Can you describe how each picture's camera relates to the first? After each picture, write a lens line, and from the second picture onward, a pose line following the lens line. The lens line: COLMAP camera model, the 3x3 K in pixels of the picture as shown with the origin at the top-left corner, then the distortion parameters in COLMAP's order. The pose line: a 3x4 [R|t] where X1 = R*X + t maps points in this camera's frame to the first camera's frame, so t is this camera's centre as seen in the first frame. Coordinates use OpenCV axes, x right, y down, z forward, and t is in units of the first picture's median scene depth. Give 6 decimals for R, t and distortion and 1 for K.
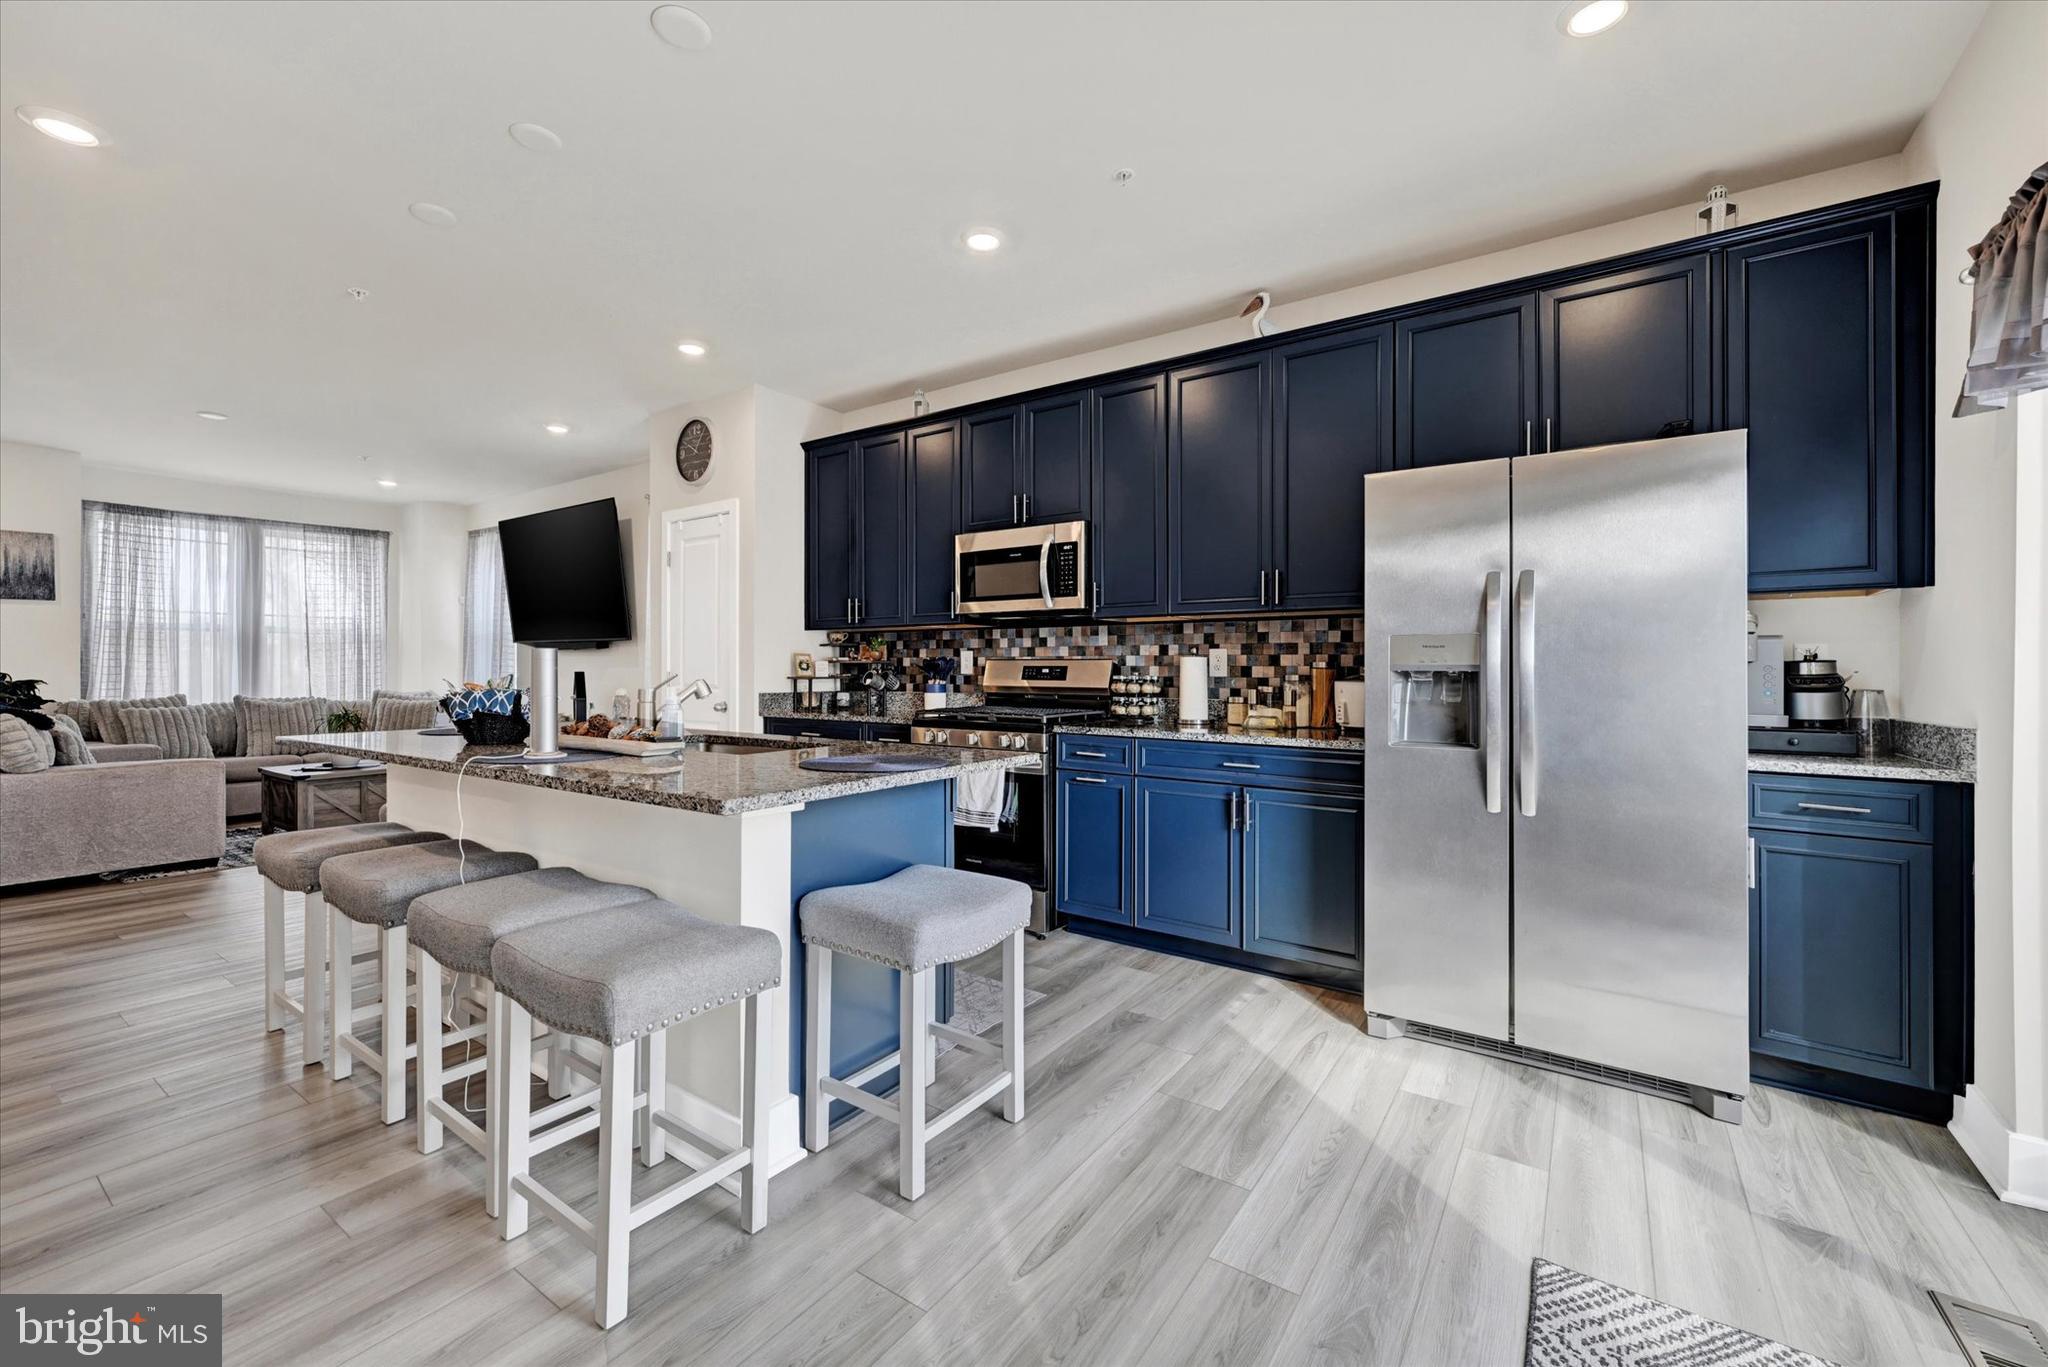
lens RADIAL K [[831.1, 0, 1019.5], [0, 831.1, 668.4], [0, 0, 1]] dist [-0.000597, -0.000677]
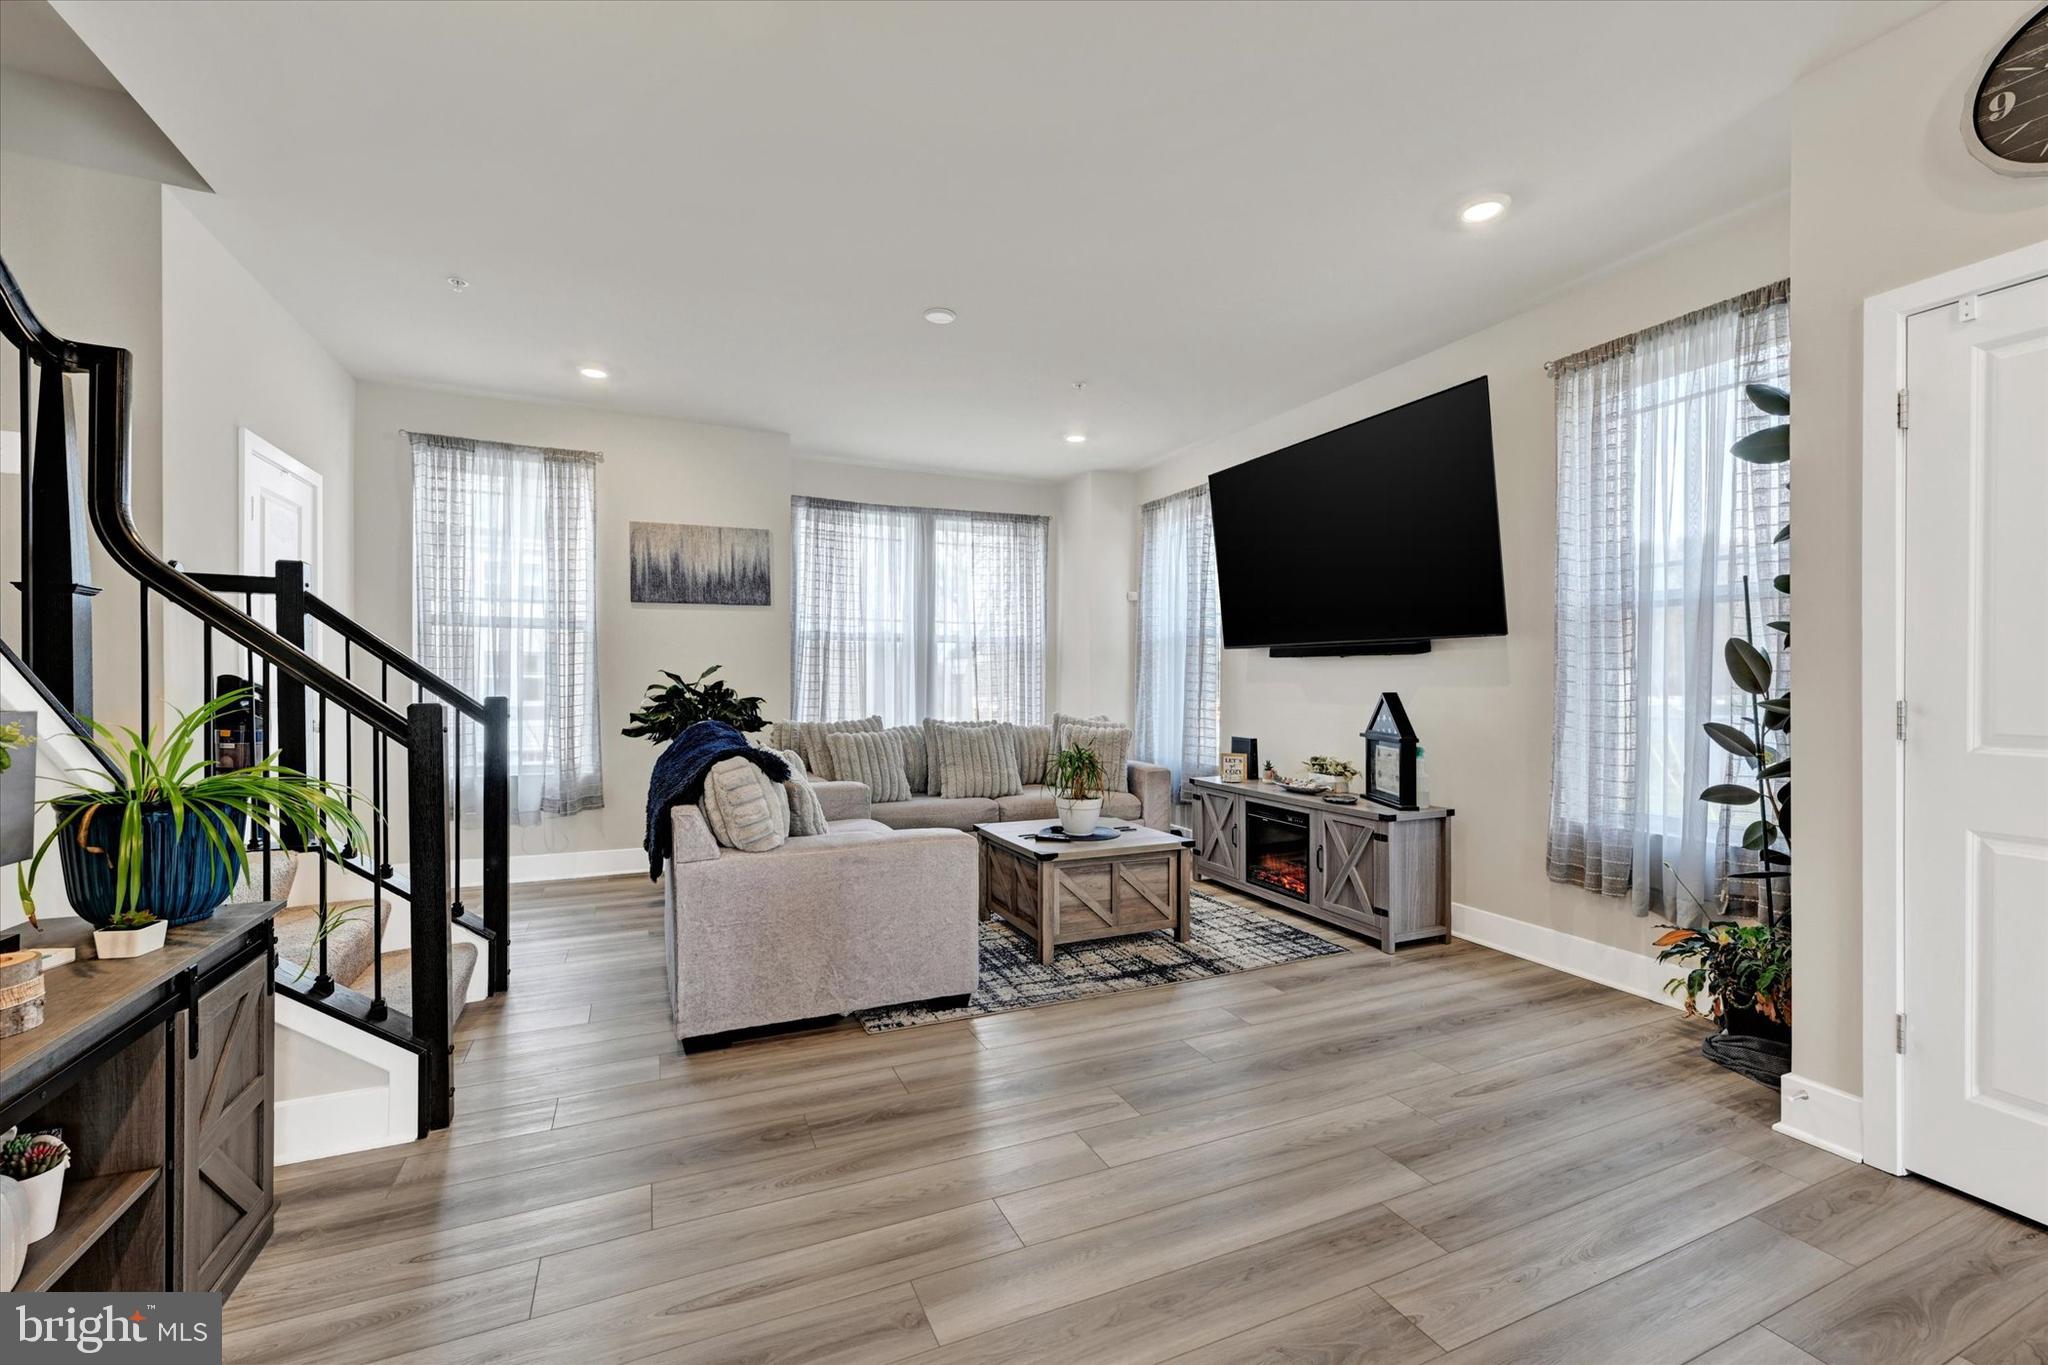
lens RADIAL K [[831.1, 0, 1023.3], [0, 831.1, 684.1], [0, 0, 1]] dist [-0.000597, -0.000677]
pose [[0.857242, 0.003739, -0.514900, -0.455145], [-0.002496, 0.999992, 0.003107, -0.003045], [0.514908, -0.001379, 0.857245, 0.363863]]
